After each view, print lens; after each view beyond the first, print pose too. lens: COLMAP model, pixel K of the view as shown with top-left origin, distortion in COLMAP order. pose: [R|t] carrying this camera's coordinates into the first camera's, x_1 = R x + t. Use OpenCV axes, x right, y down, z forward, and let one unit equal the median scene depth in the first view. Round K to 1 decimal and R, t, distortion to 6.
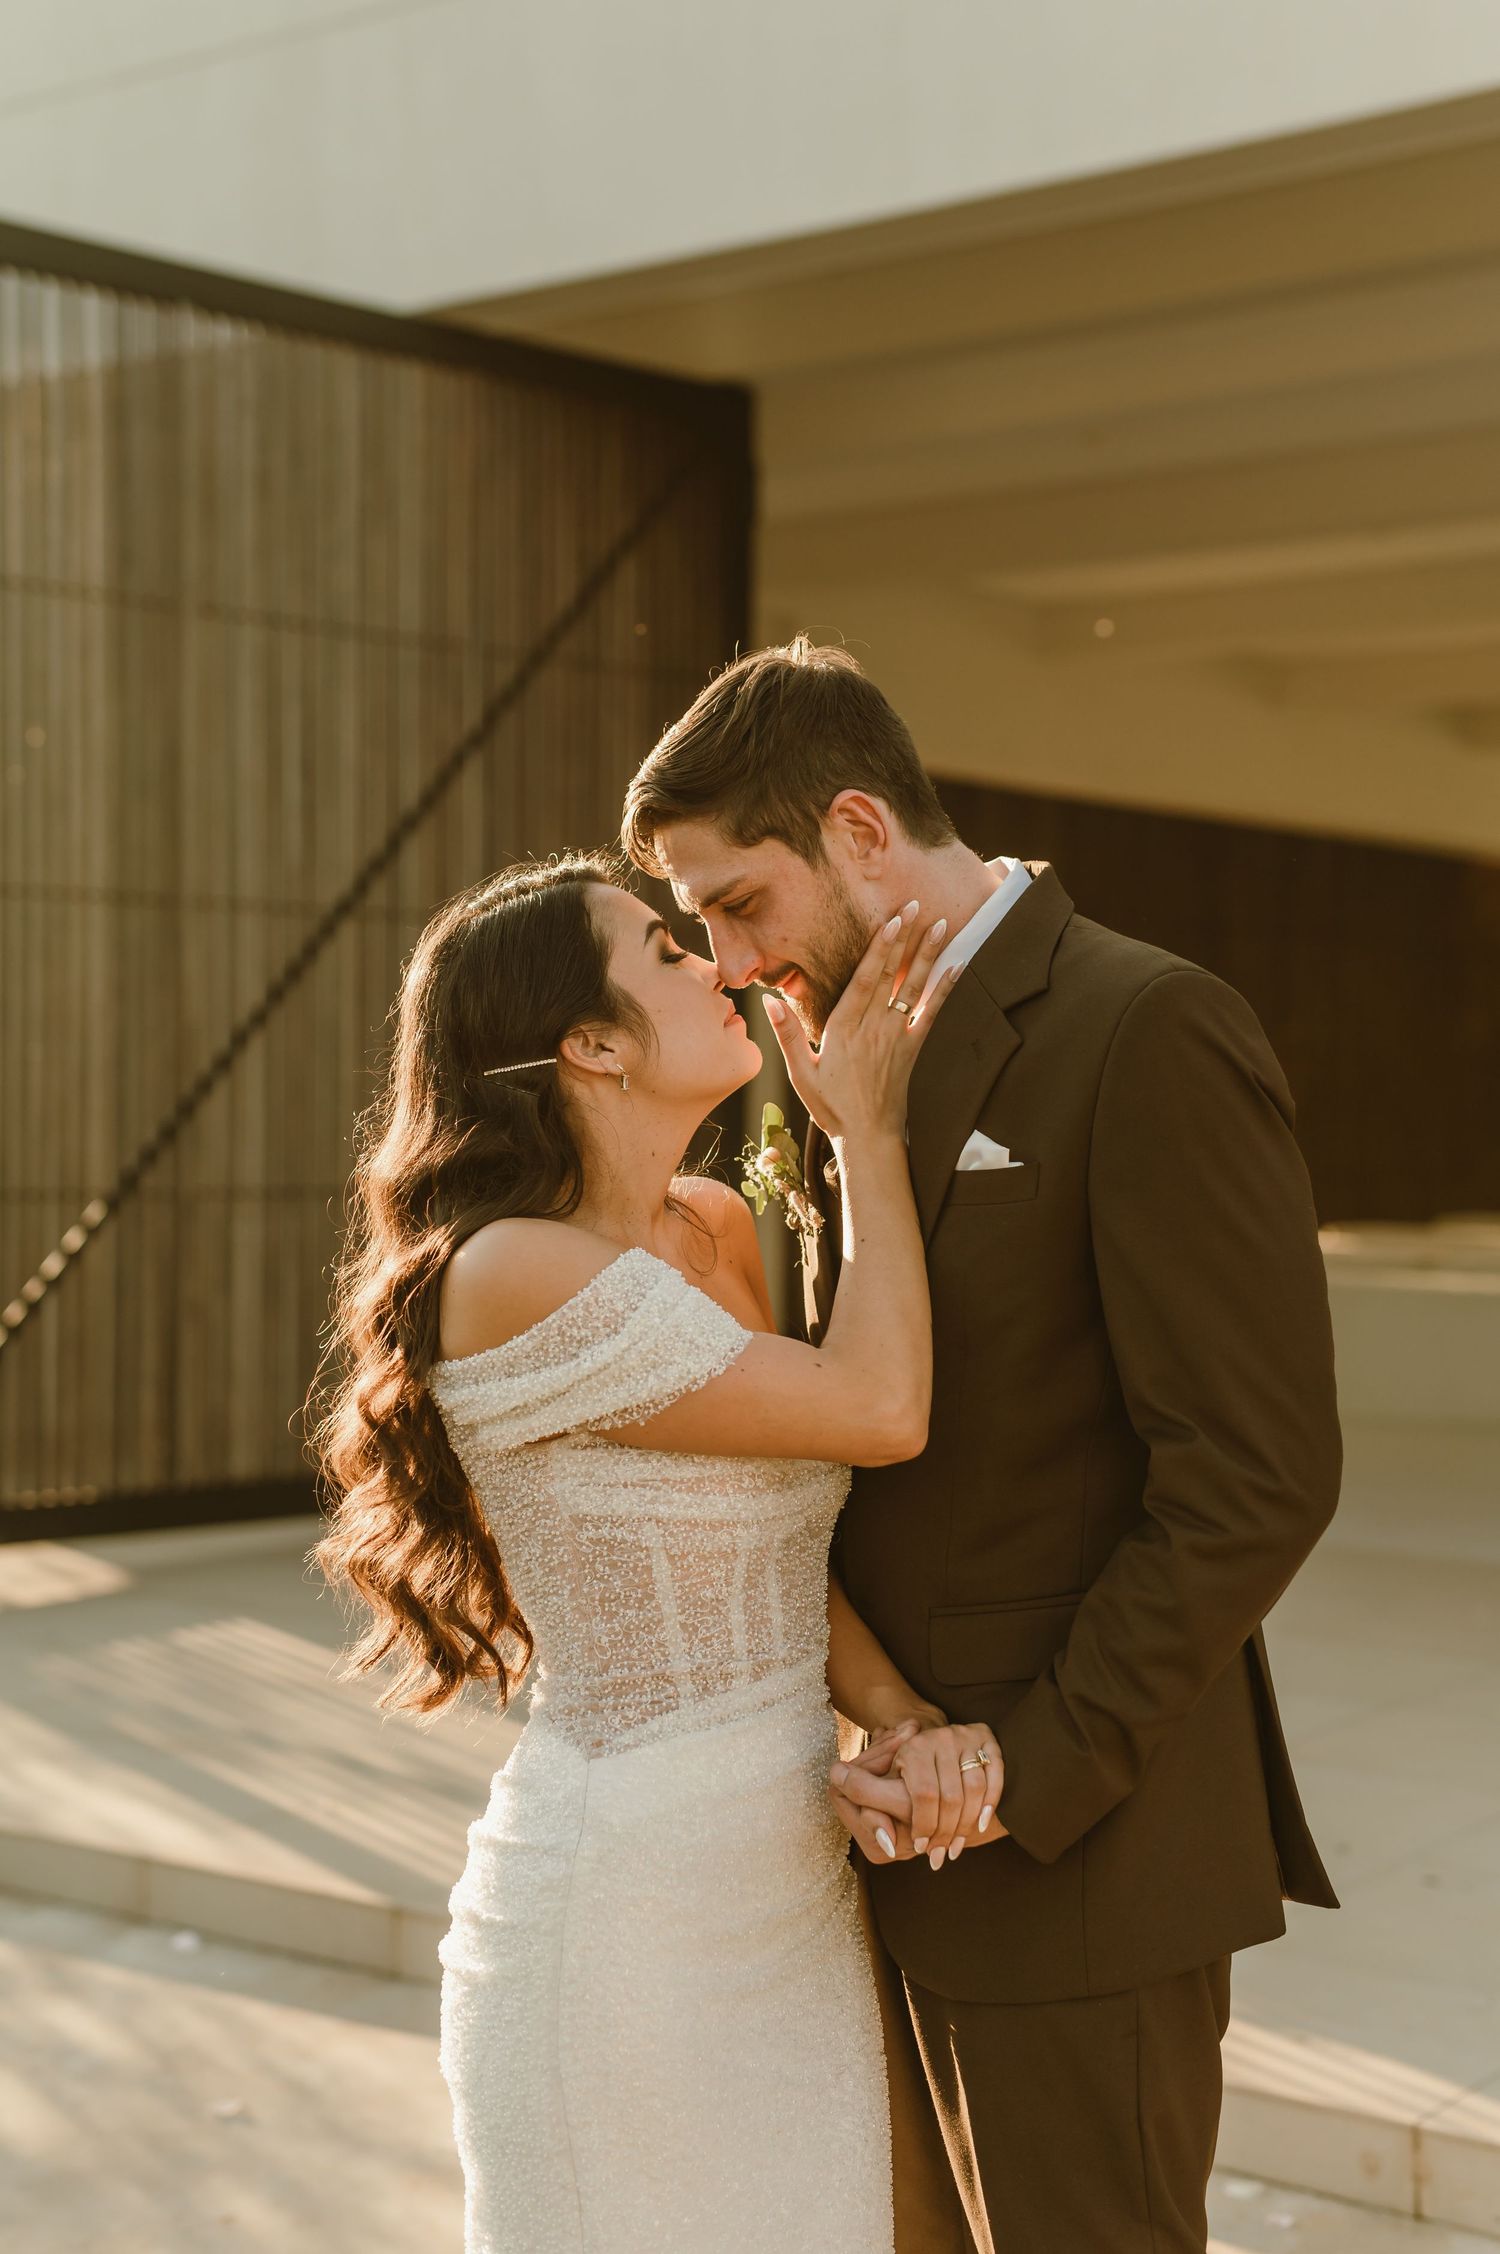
lens RADIAL K [[3346.1, 0, 750.0], [0, 3346.1, 1127.0], [0, 0, 1]] dist [0.180397, 0.188784]
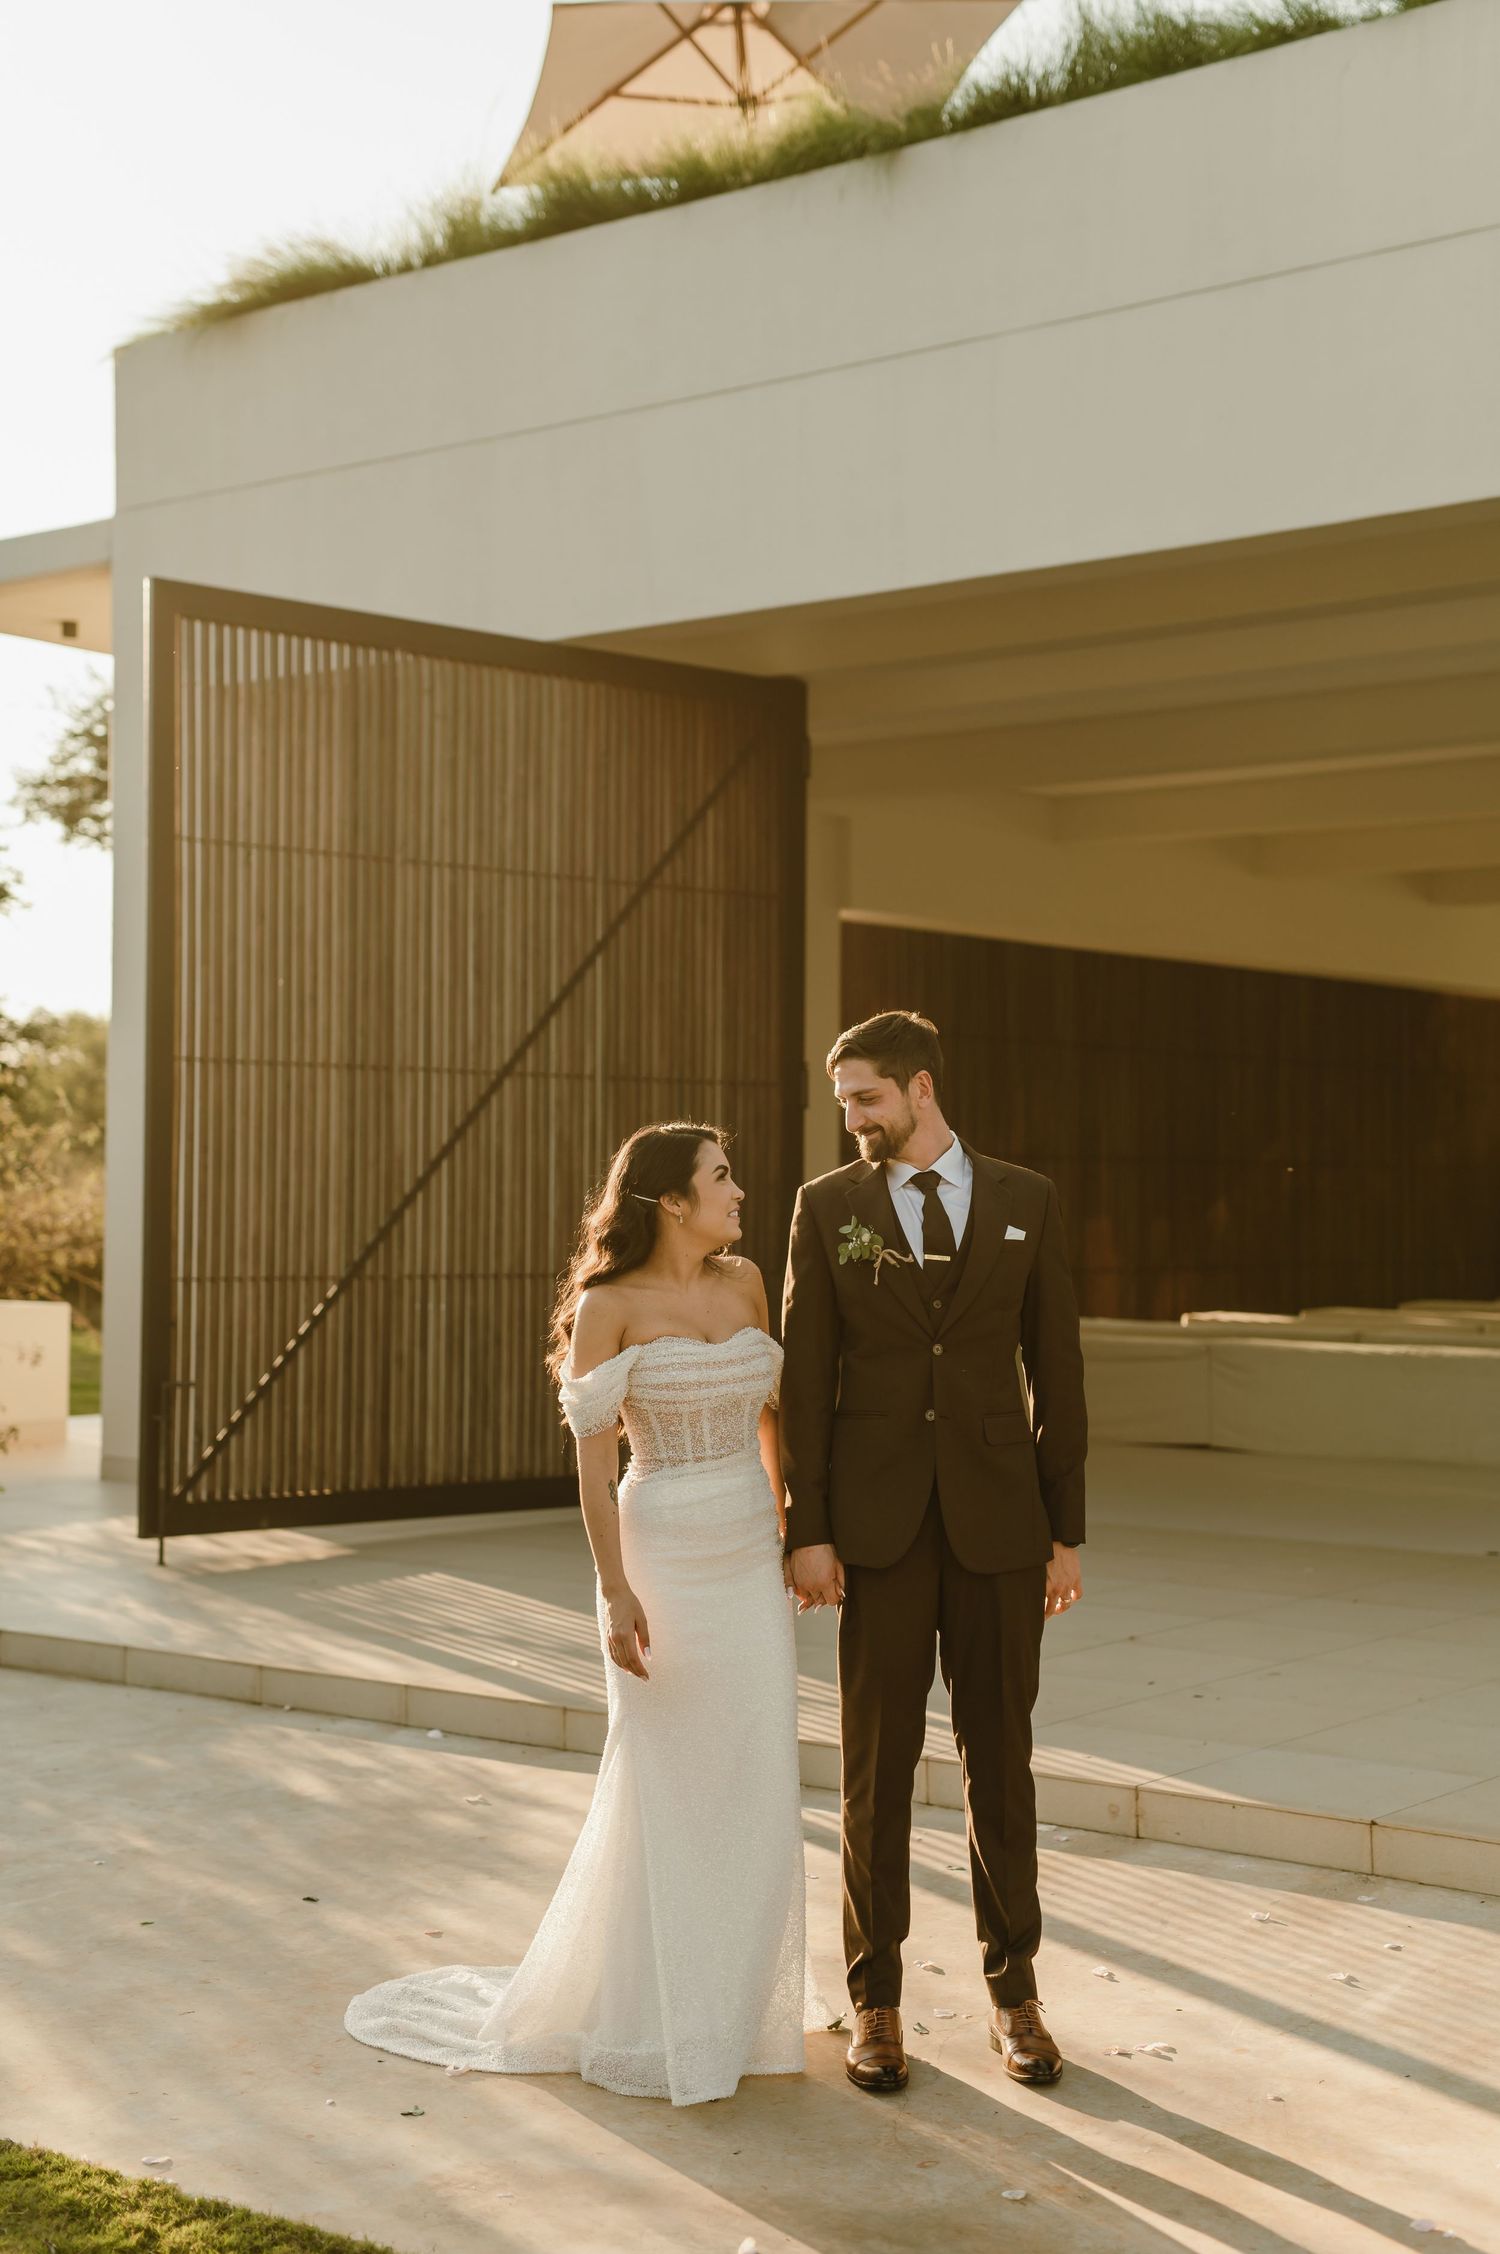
lens RADIAL K [[3346.1, 0, 750.0], [0, 3346.1, 1127.0], [0, 0, 1]] dist [0.180397, 0.188784]
pose [[0.999517, -0.003085, -0.030910, 0.022374], [0.002237, 0.999621, -0.027430, -0.003779], [0.030983, 0.027348, 0.999146, -0.381771]]
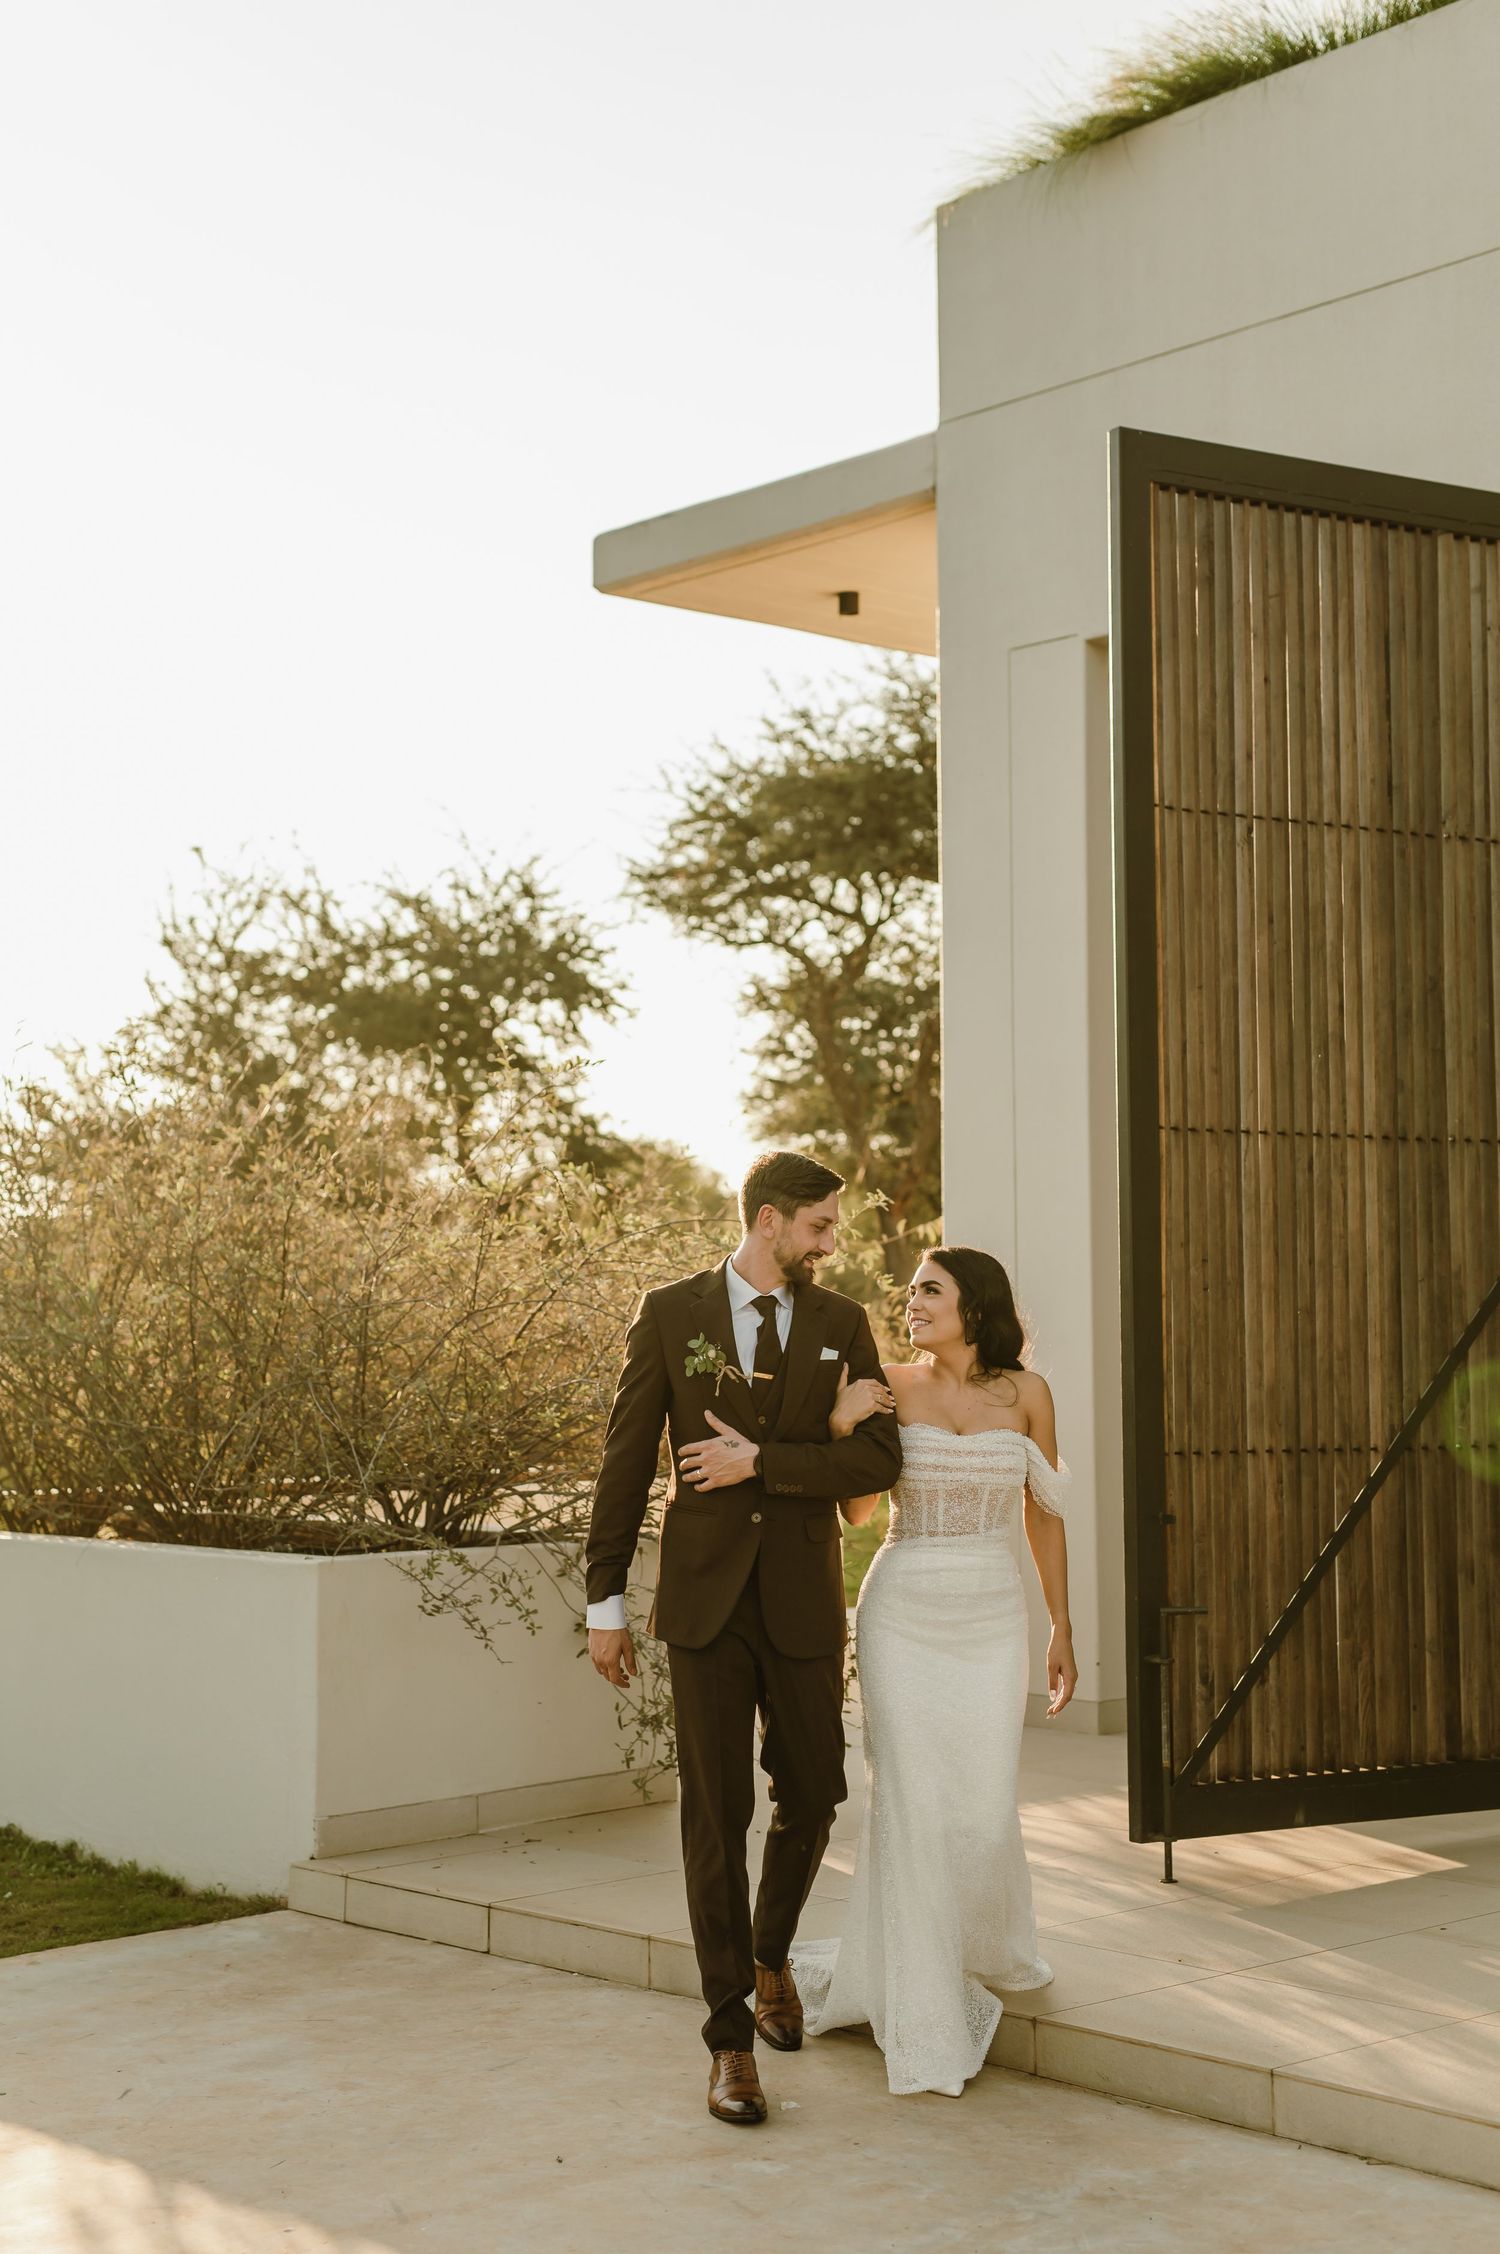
lens RADIAL K [[3346.1, 0, 750.0], [0, 3346.1, 1127.0], [0, 0, 1]] dist [0.180397, 0.188784]
pose [[0.985528, -0.029921, -0.166852, -0.199348], [0.018626, 0.997453, -0.068852, -0.007718], [0.168487, 0.064748, 0.983575, 0.022276]]
